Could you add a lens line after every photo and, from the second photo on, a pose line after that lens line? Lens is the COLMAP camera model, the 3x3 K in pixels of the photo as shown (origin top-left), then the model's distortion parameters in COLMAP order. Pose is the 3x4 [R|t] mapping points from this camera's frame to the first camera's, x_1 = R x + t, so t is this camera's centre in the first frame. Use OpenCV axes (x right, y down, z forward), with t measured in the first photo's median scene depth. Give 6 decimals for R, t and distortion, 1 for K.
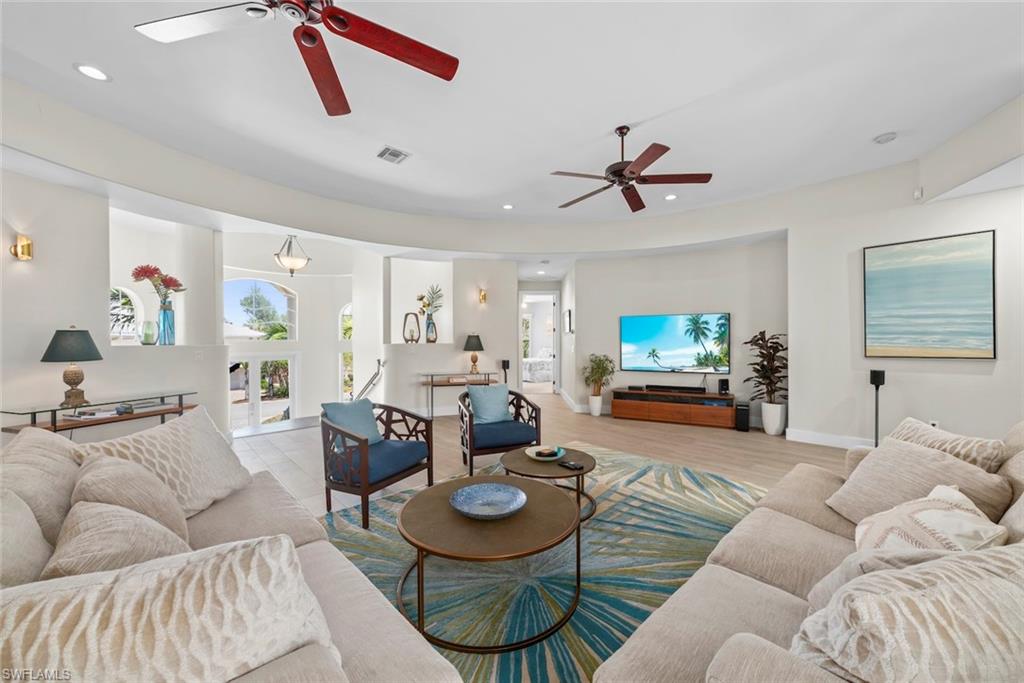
lens RADIAL K [[377.6, 0, 512.0], [0, 377.6, 341.5], [0, 0, 1]] dist [-0.000131, -0.000082]
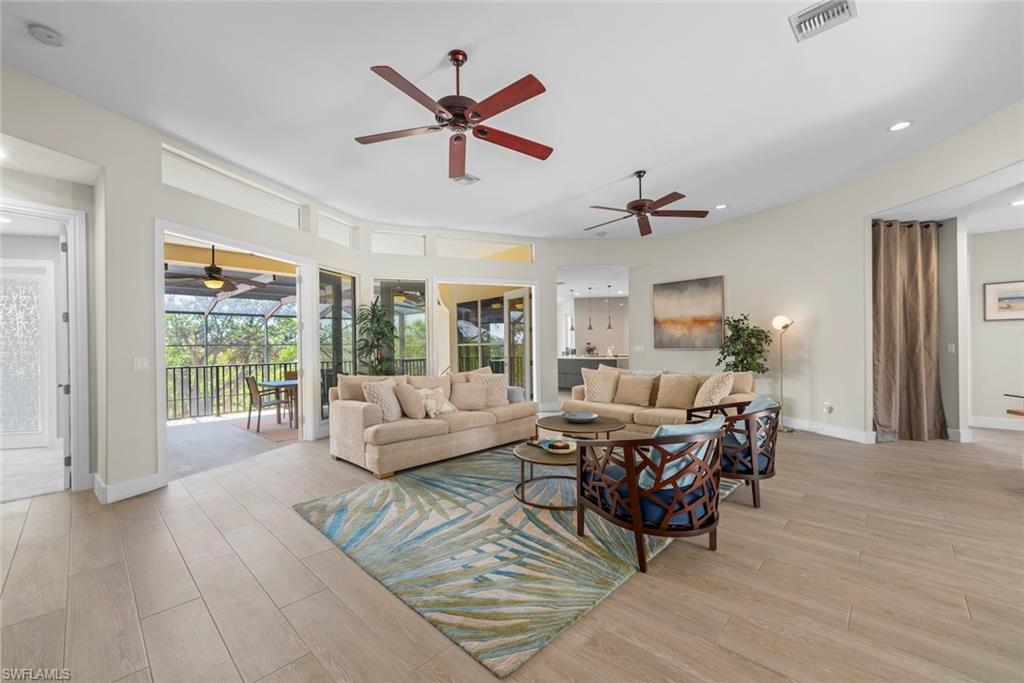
lens RADIAL K [[410.2, 0, 512.8], [0, 410.2, 342.6], [0, 0, 1]] dist [-0.001134, 0.000303]
pose [[-0.998674, 0.015167, -0.049200, 0.136186], [0.015383, 0.999874, -0.004021, 0.005994], [0.049133, -0.004772, -0.998781, 1.080971]]
